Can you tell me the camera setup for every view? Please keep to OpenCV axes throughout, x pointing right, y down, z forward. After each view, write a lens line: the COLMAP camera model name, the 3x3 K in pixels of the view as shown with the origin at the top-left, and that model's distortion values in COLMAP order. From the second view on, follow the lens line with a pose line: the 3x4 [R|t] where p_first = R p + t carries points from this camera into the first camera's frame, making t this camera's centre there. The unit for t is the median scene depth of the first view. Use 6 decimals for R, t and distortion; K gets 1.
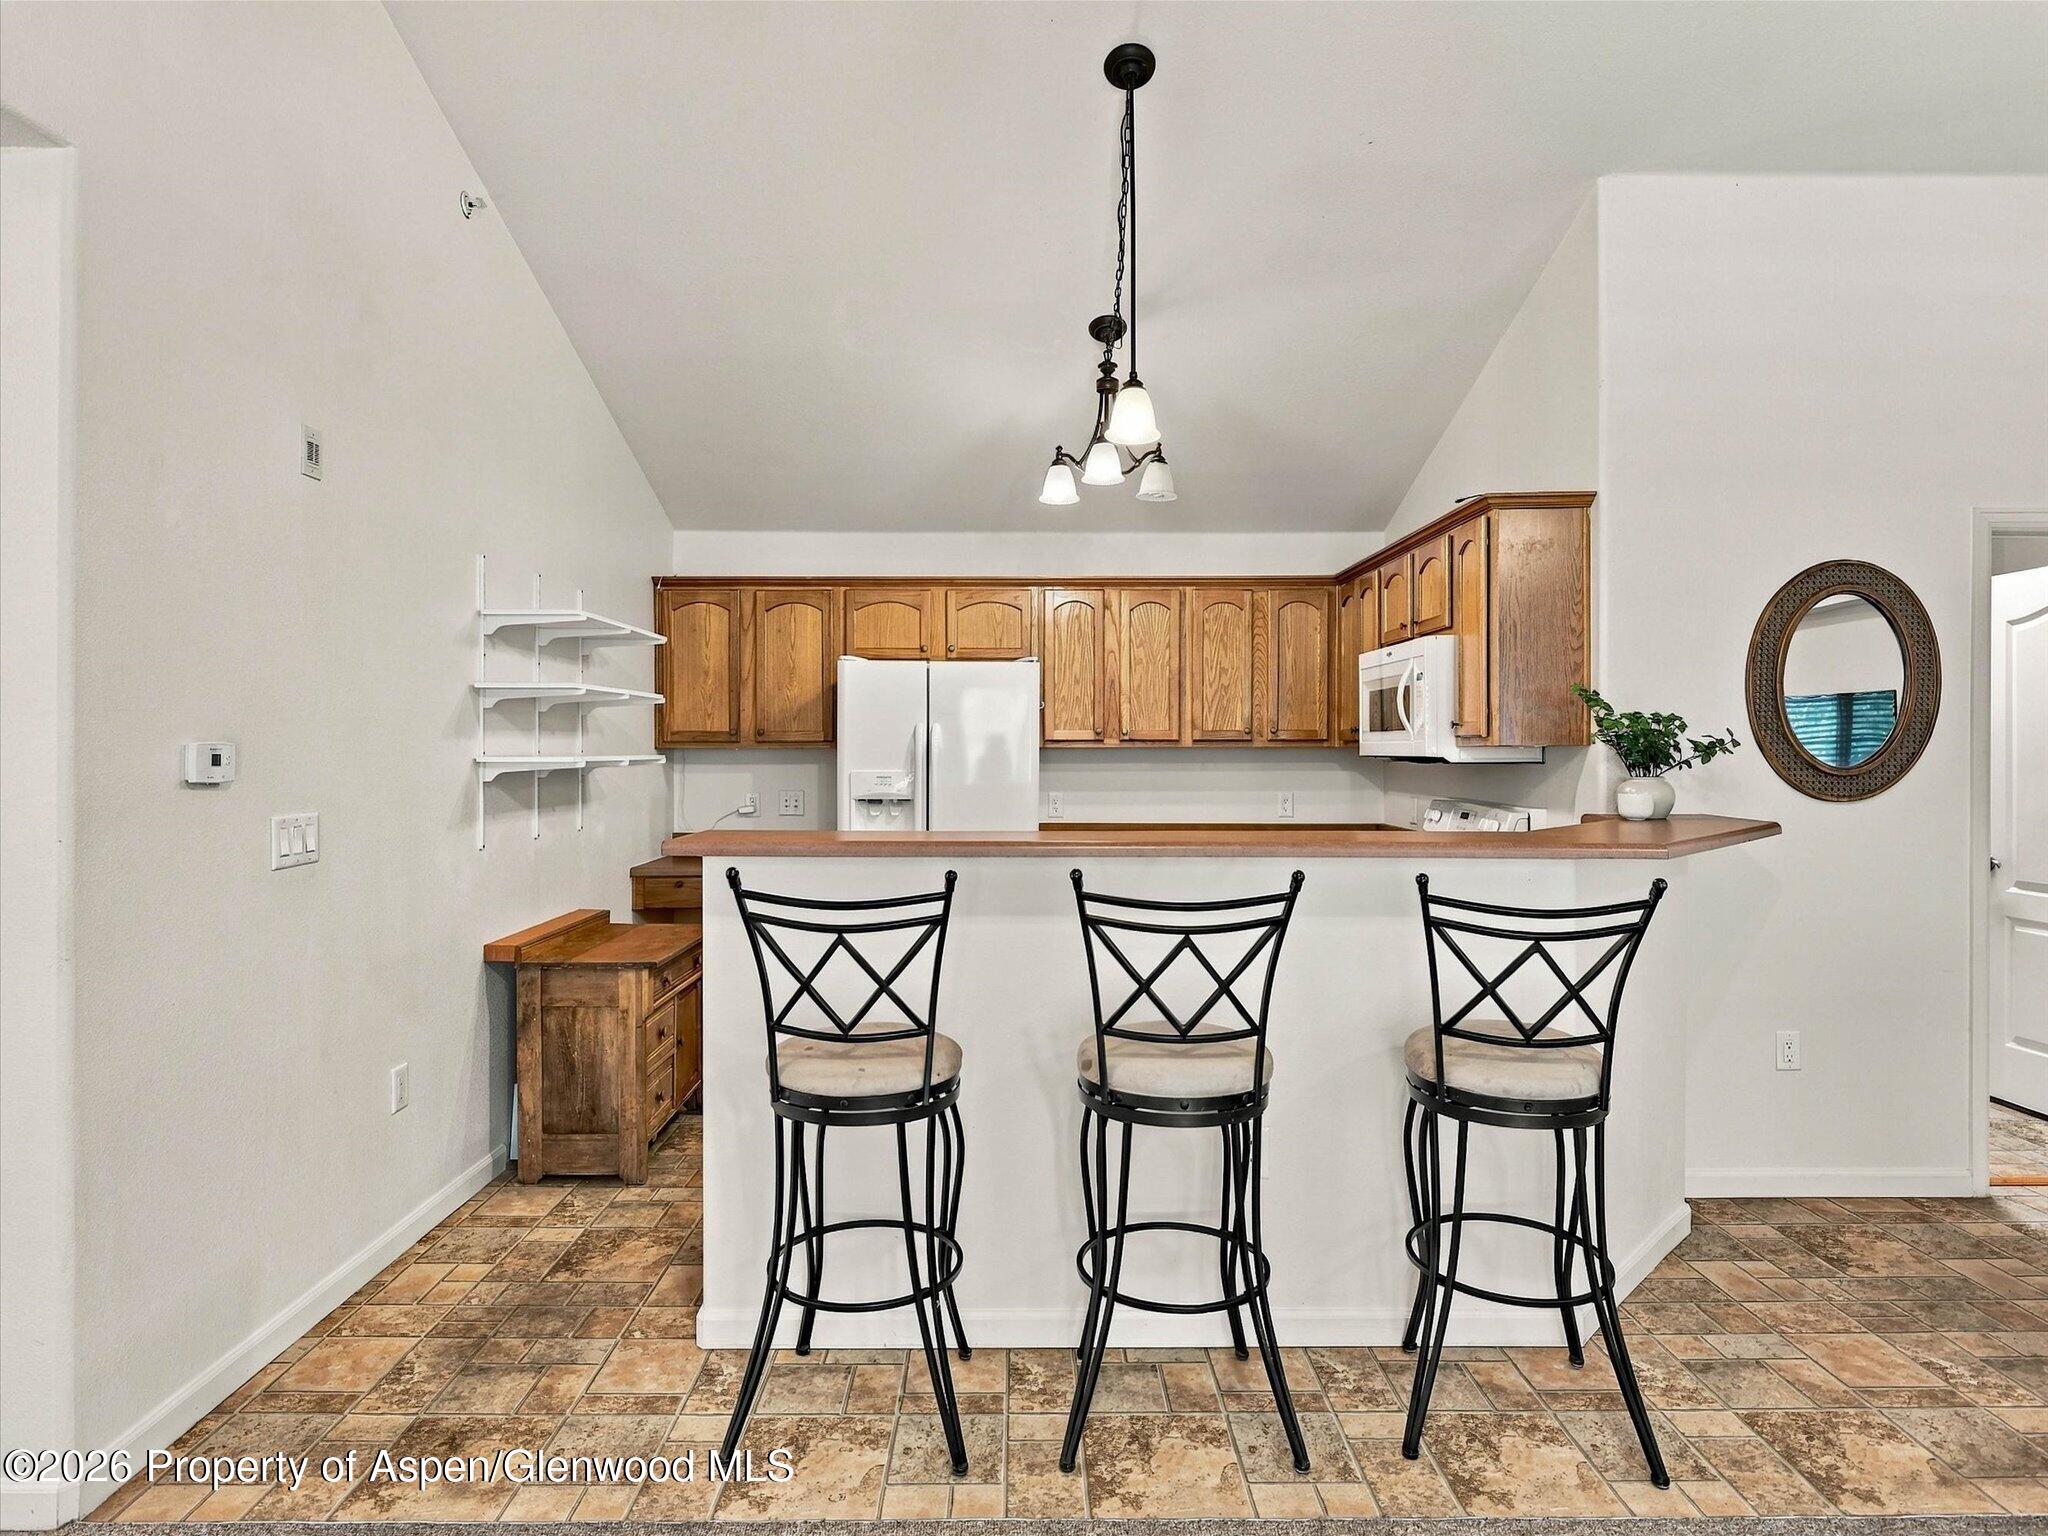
lens RADIAL K [[1145.1, 0, 1029.2], [0, 1145.1, 754.7], [0, 0, 1]] dist [0.000567, 0.000075]
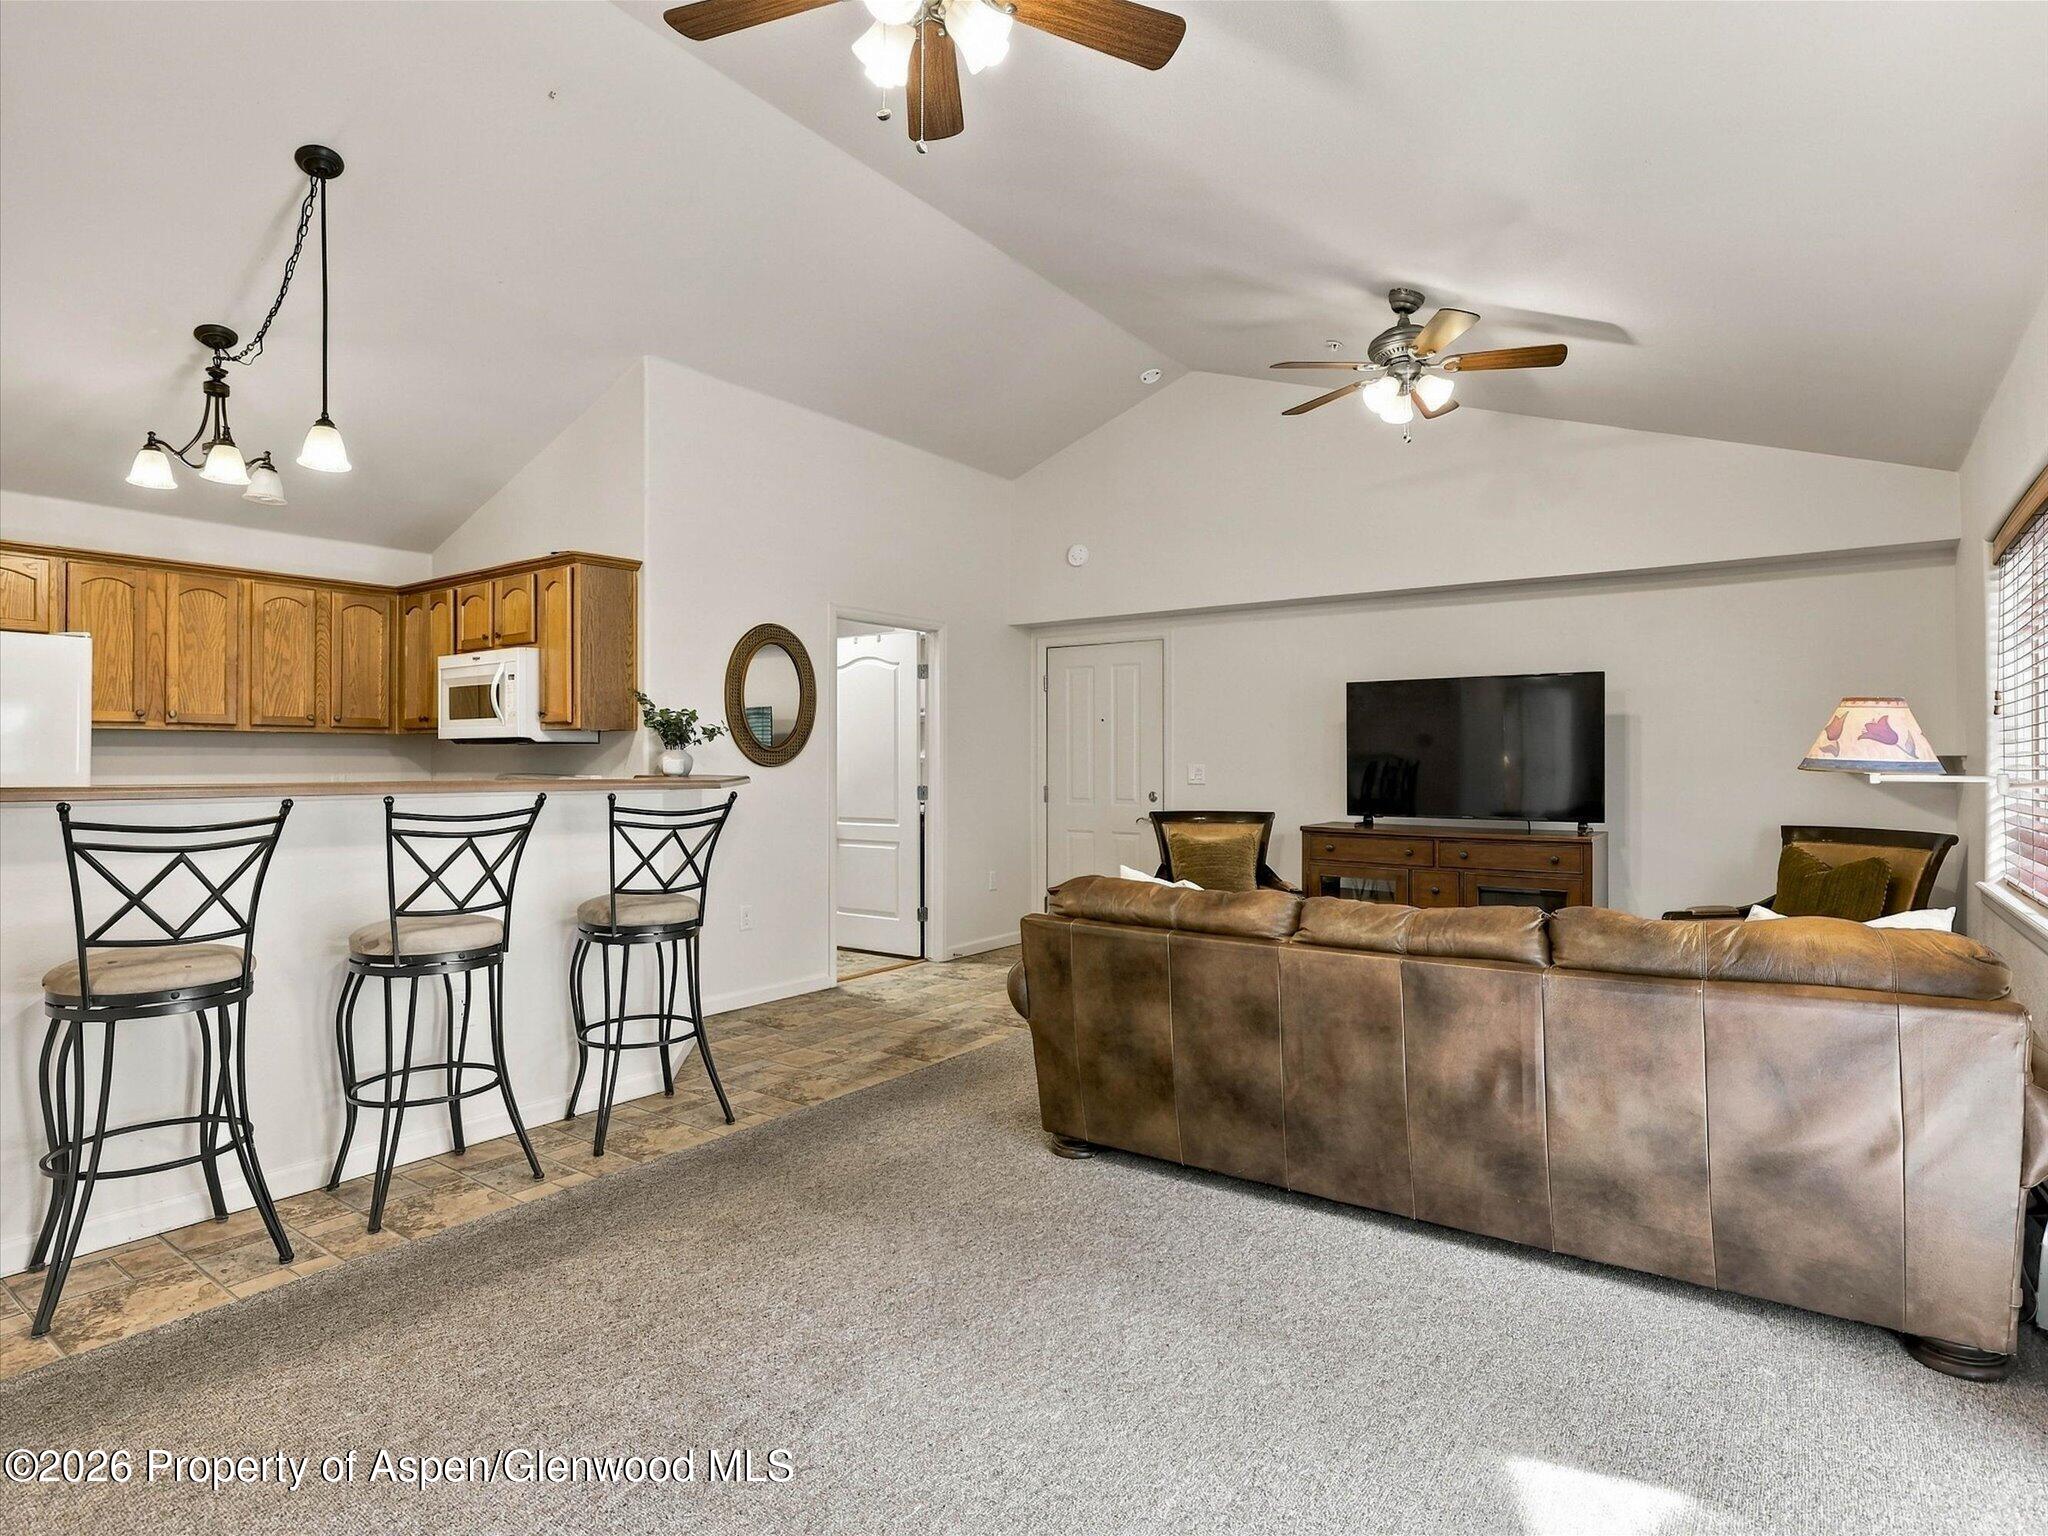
lens RADIAL K [[1077.7, 0, 1038.2], [0, 1077.7, 760.9], [0, 0, 1]] dist [-0.001194, -0.000205]
pose [[0.594972, 0.001107, 0.803746, -0.333528], [0.002795, 0.999990, -0.003446, 0.039007], [-0.803742, 0.004296, 0.594963, -0.261004]]
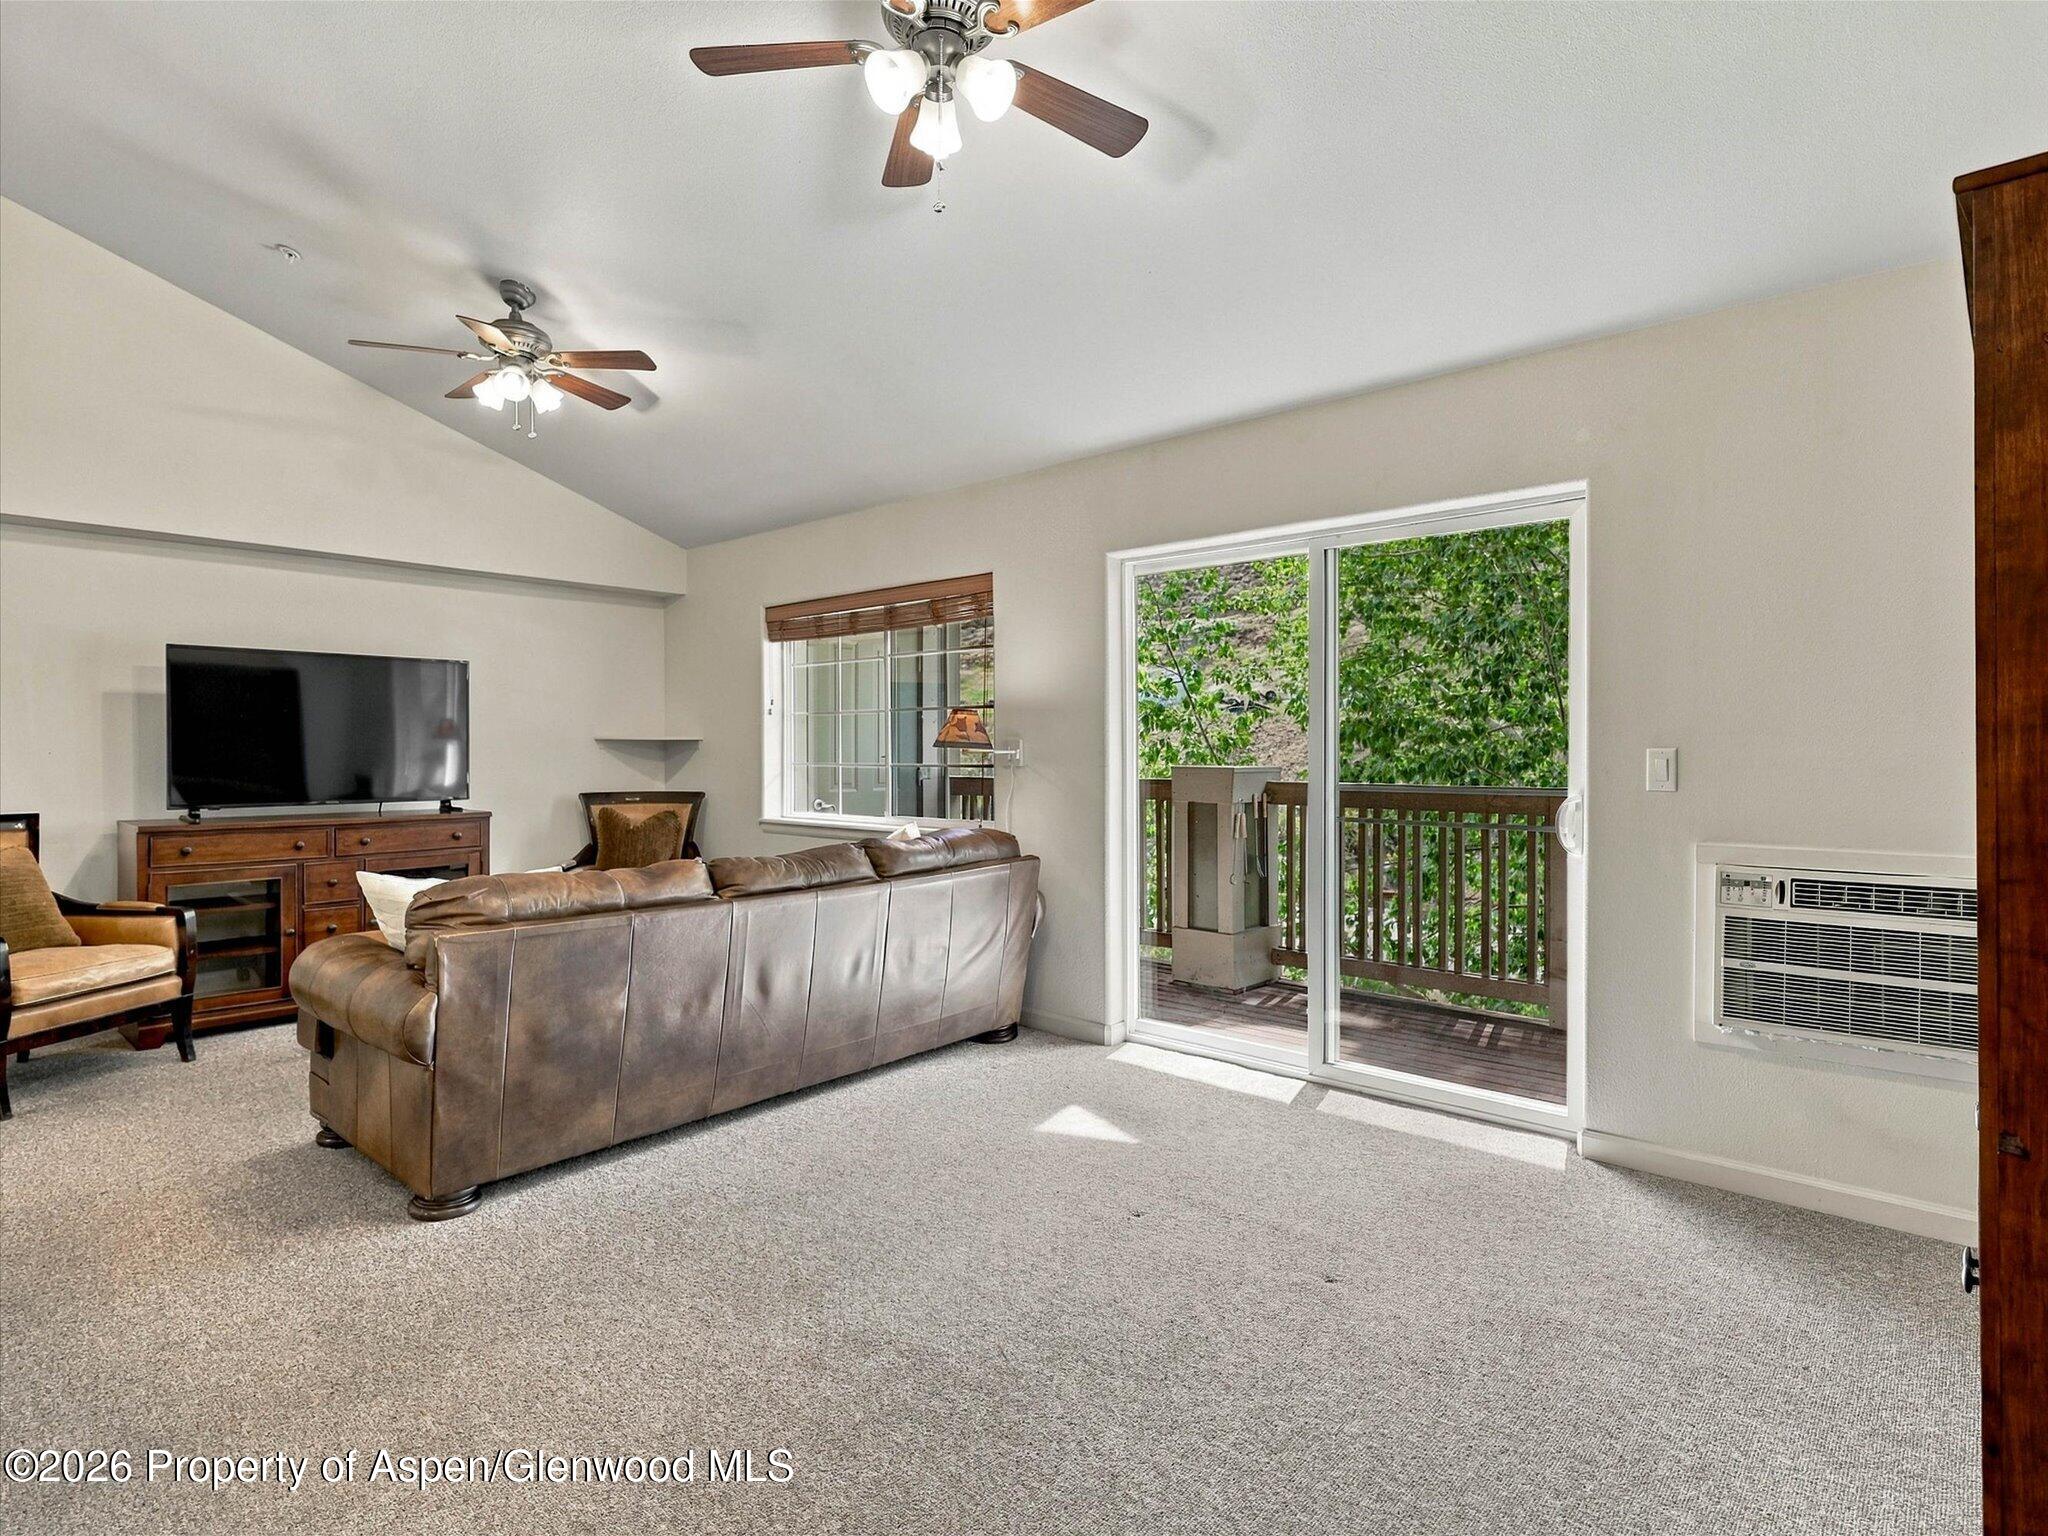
lens RADIAL K [[1077.7, 0, 1038.2], [0, 1077.7, 760.9], [0, 0, 1]] dist [-0.001194, -0.000205]
pose [[-0.740185, -0.010490, 0.672321, -0.402853], [0.001492, 0.999850, 0.017244, 0.036716], [-0.672402, 0.013767, -0.740059, 0.596762]]
